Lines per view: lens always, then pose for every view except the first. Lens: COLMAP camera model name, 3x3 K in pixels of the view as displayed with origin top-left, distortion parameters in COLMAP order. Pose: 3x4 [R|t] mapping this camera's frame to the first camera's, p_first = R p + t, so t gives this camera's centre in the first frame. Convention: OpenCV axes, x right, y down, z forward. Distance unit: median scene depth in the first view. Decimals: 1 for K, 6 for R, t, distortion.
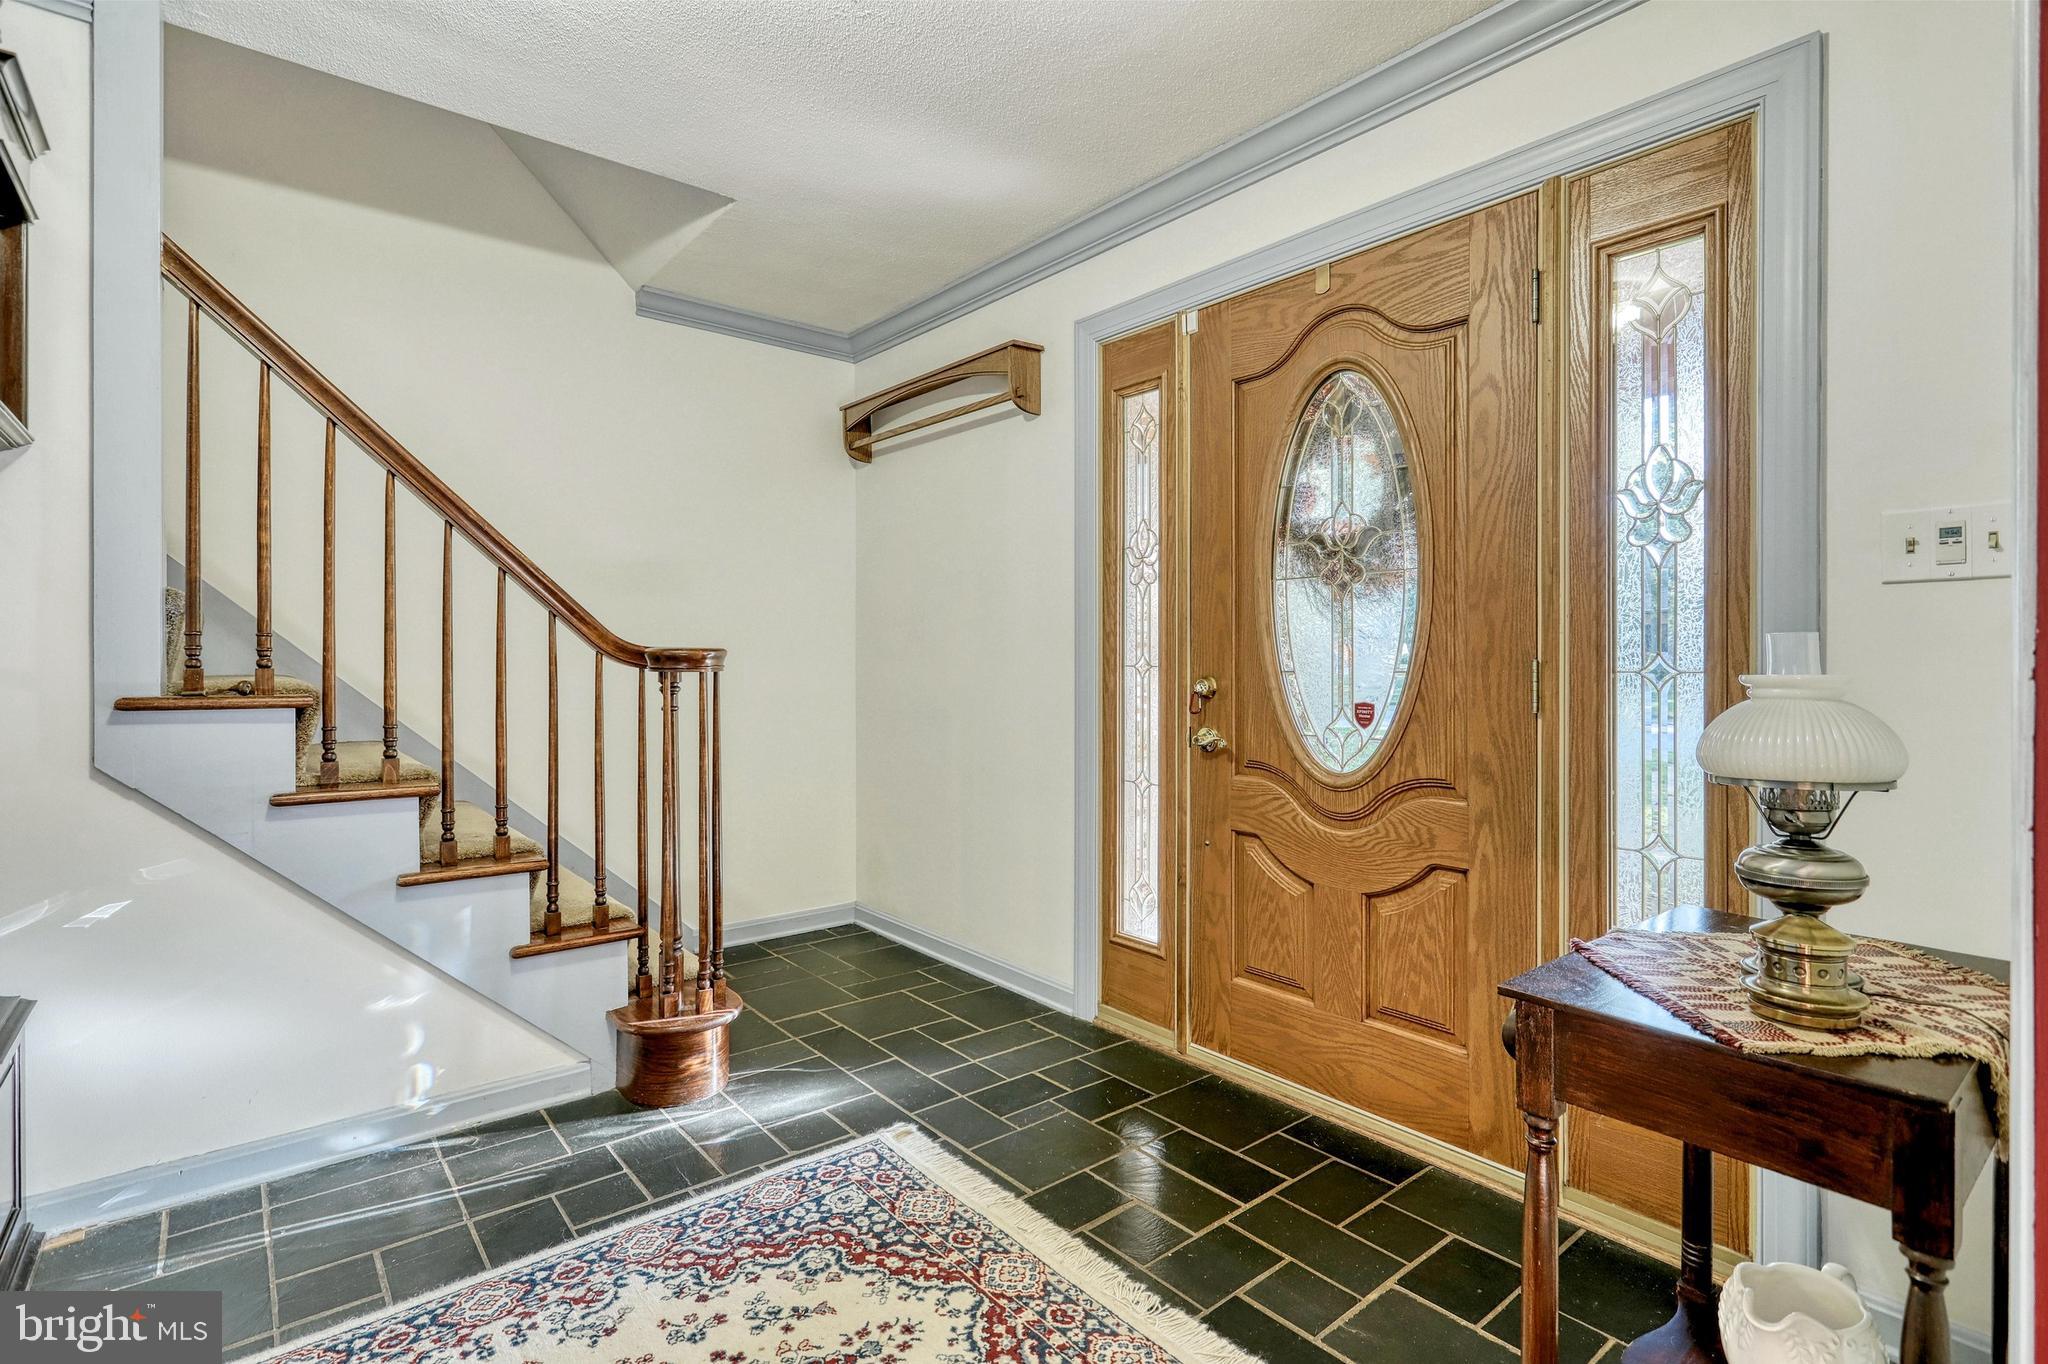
lens RADIAL K [[972.1, 0, 1013.4], [0, 972.1, 673.6], [0, 0, 1]] dist [-0.008298, 0.003003]
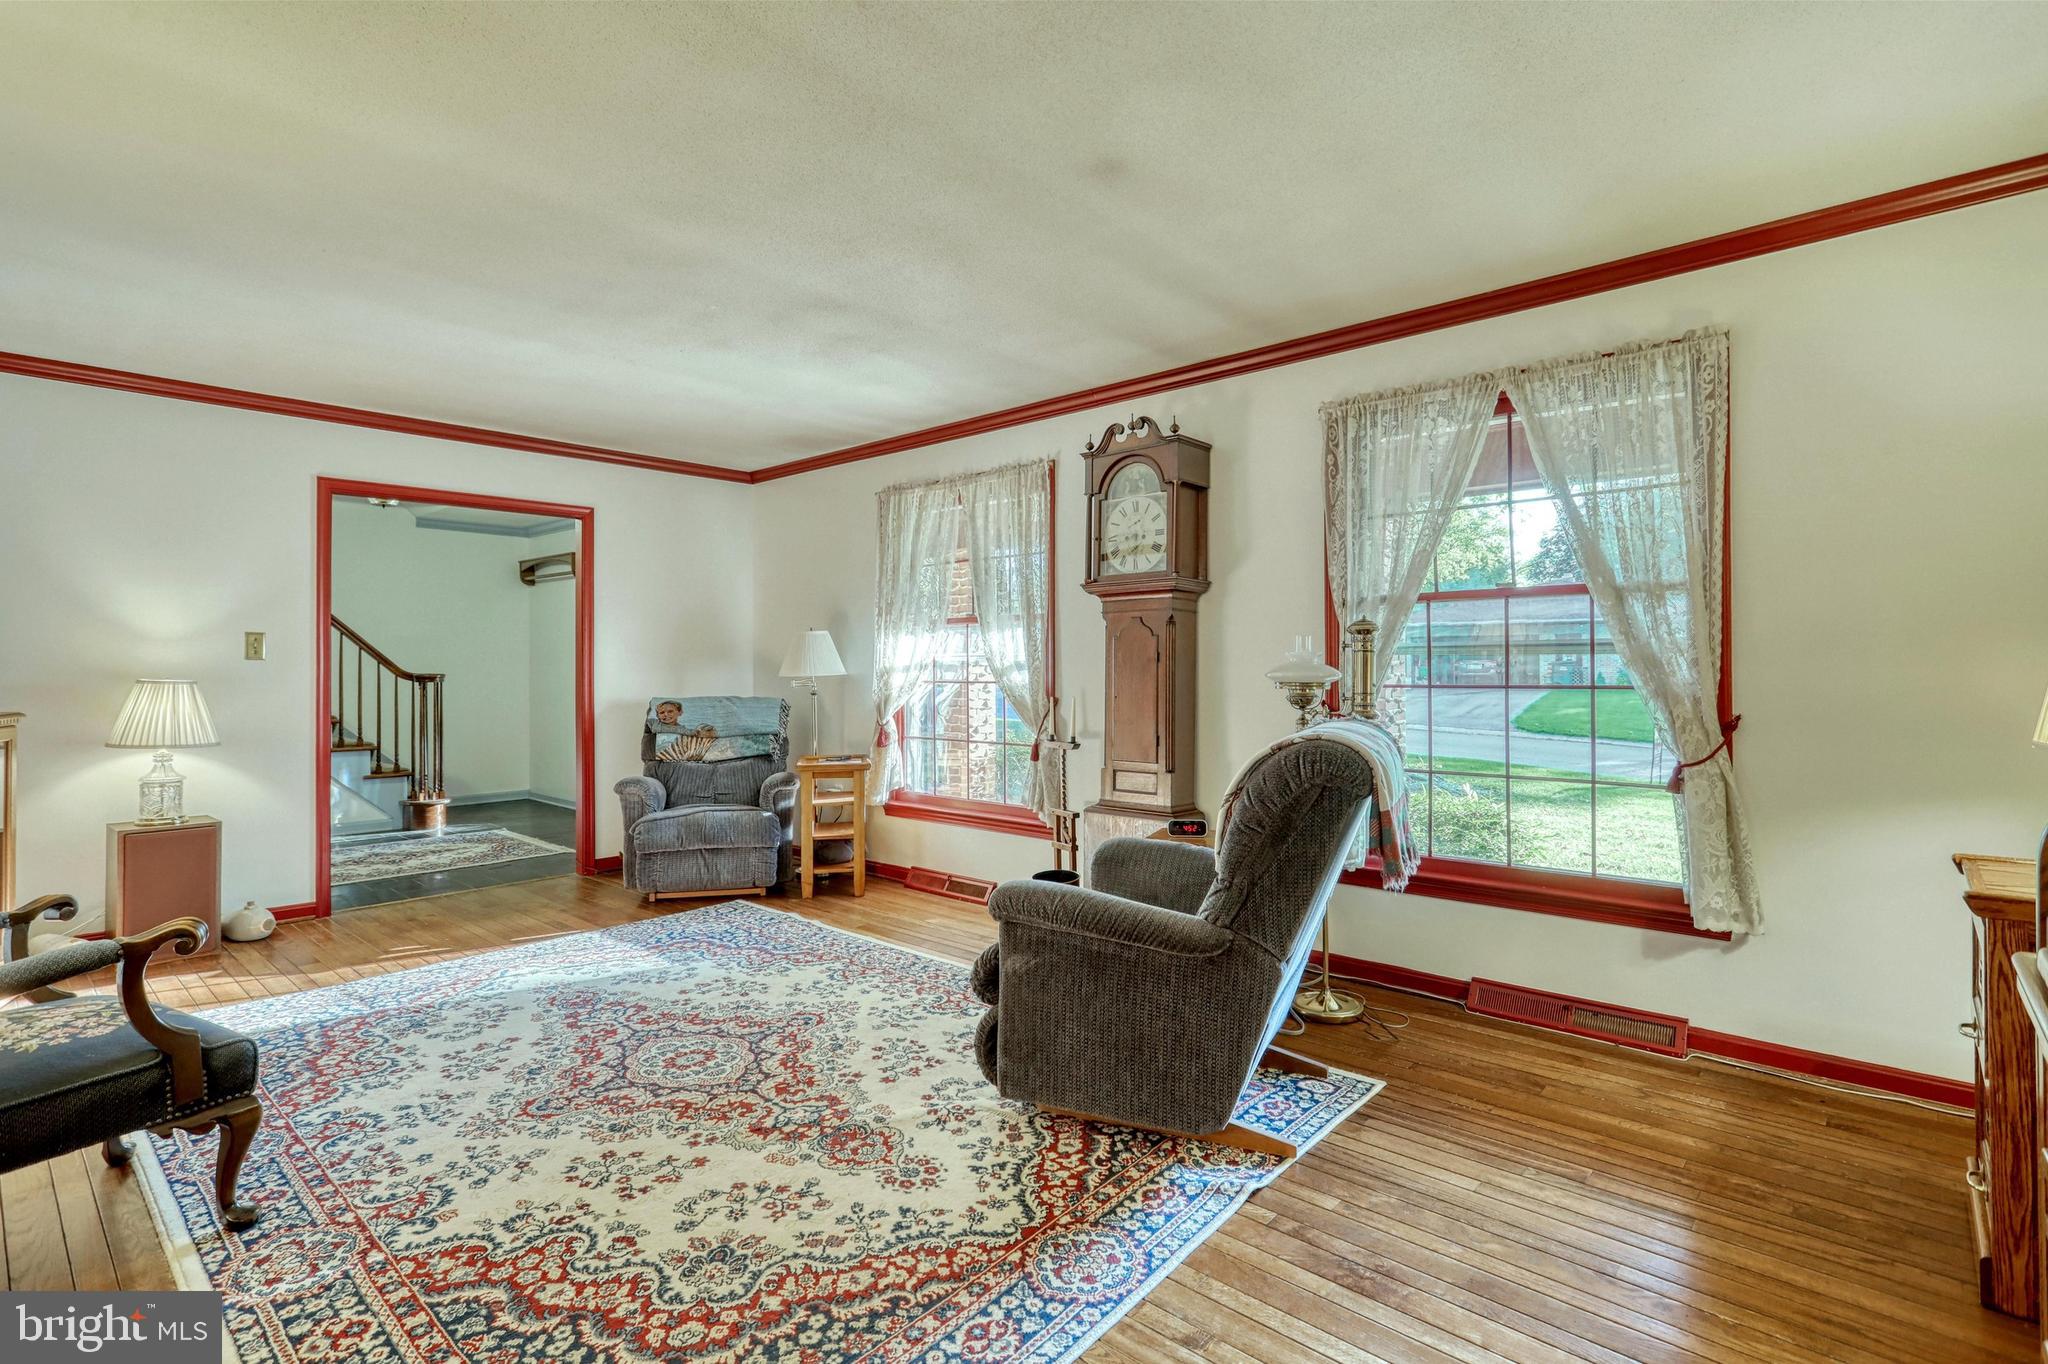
lens RADIAL K [[972.1, 0, 1033.0], [0, 972.1, 674.9], [0, 0, 1]] dist [-0.008298, 0.003003]
pose [[0.985629, -0.003456, 0.168890, 0.938345], [0.004986, 0.999950, -0.008639, 0.009868], [-0.168852, 0.009357, 0.985597, -2.126363]]
